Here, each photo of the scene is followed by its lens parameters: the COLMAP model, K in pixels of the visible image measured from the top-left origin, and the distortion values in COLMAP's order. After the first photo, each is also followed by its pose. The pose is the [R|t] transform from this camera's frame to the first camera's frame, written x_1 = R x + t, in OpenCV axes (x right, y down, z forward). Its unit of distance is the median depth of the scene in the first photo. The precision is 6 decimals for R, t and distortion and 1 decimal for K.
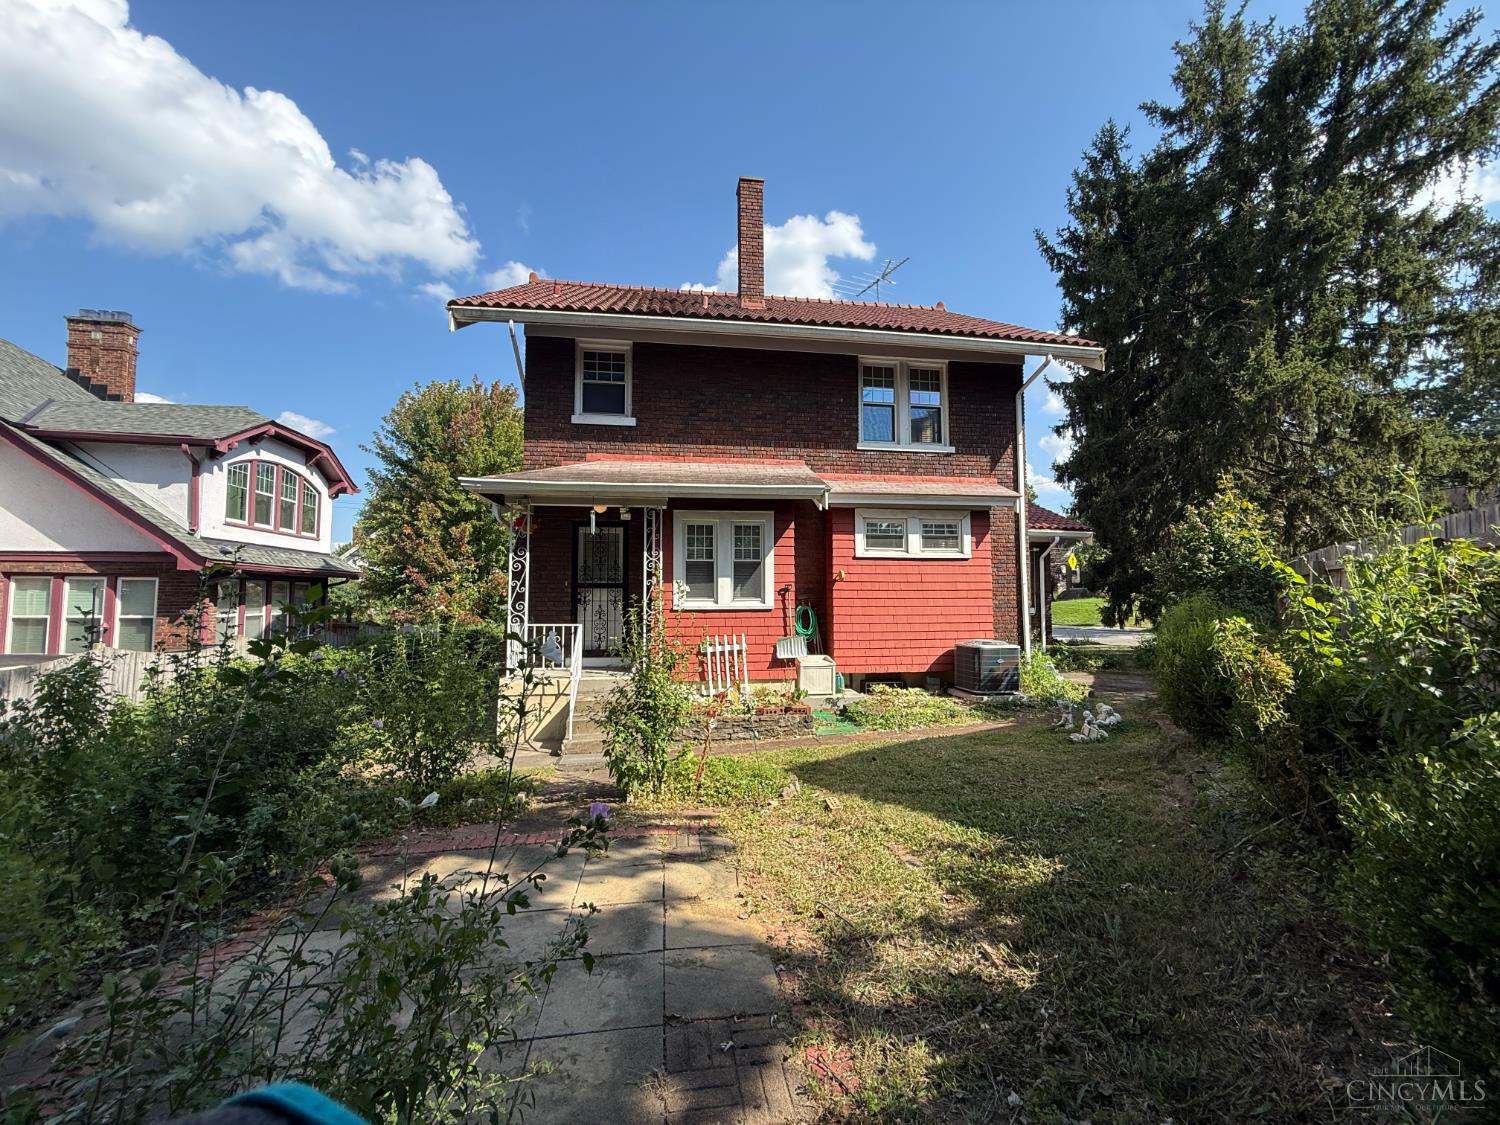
lens RADIAL K [[579.1, 0, 753.3], [0, 579.1, 565.6], [0, 0, 1]] dist [-0.017760, -0.000167]
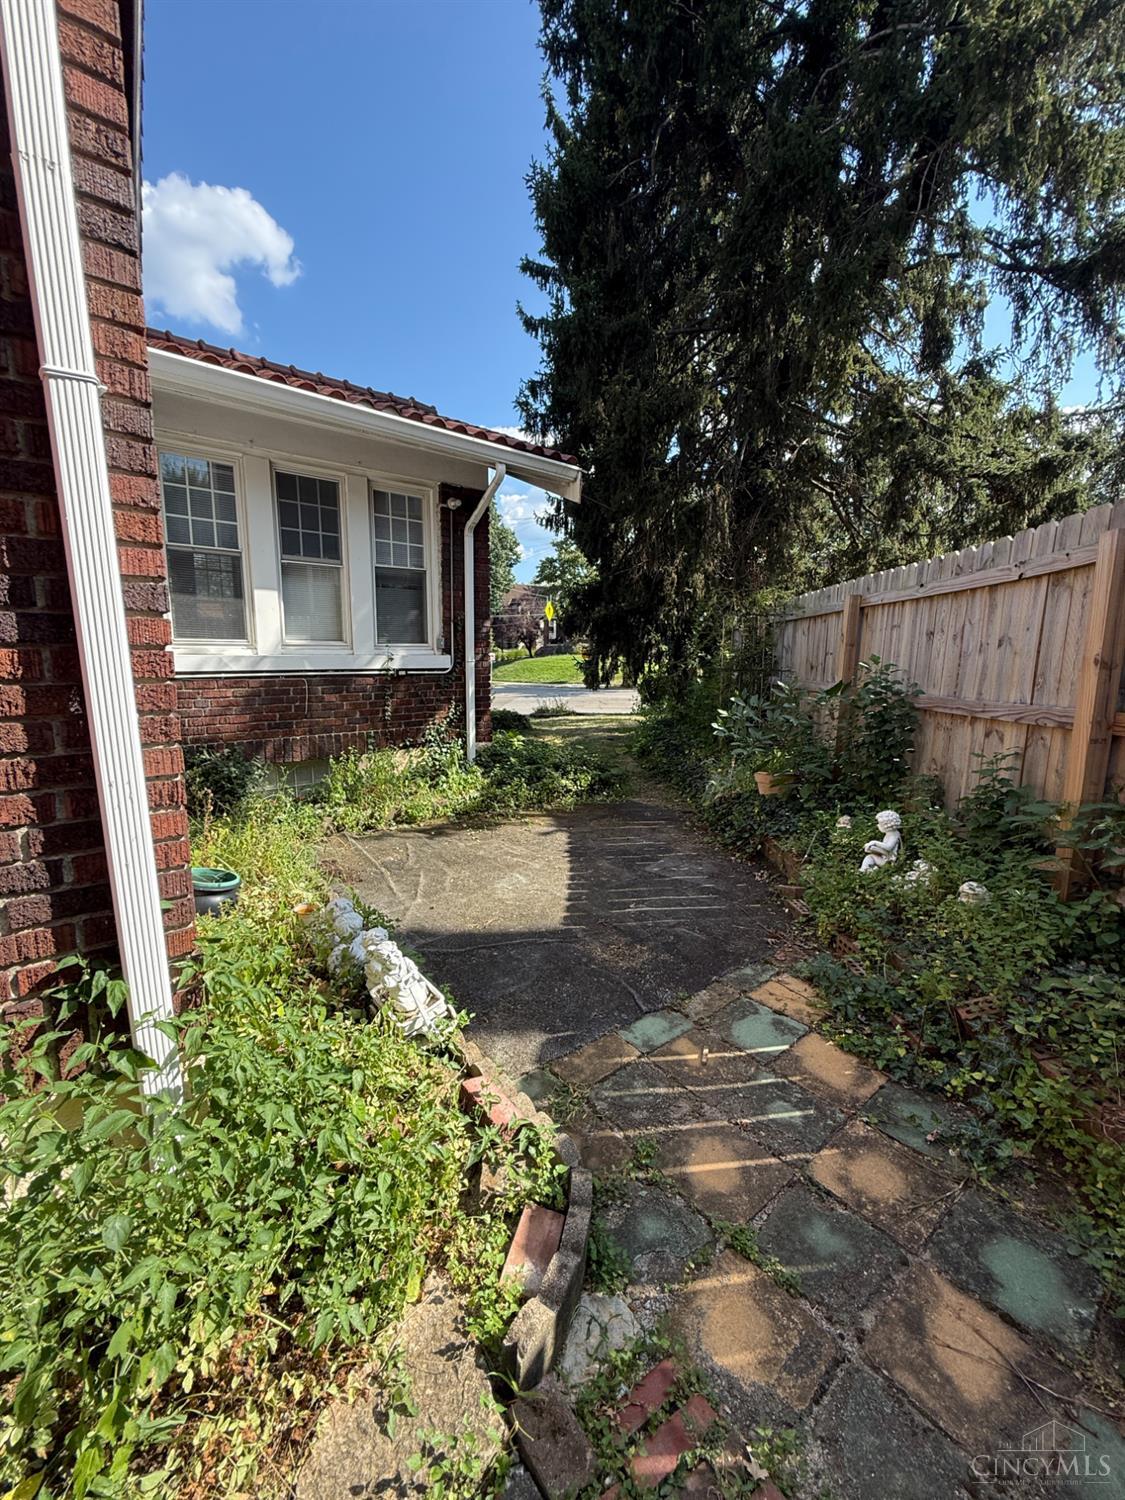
lens RADIAL K [[579.1, 0, 563.1], [0, 579.1, 756.0], [0, 0, 1]] dist [-0.017760, -0.000167]
pose [[0.864265, -0.078707, 0.496840, 0.351071], [-0.035685, 0.975603, 0.216625, 0.052419], [-0.501769, -0.204951, 0.840371, 0.606099]]
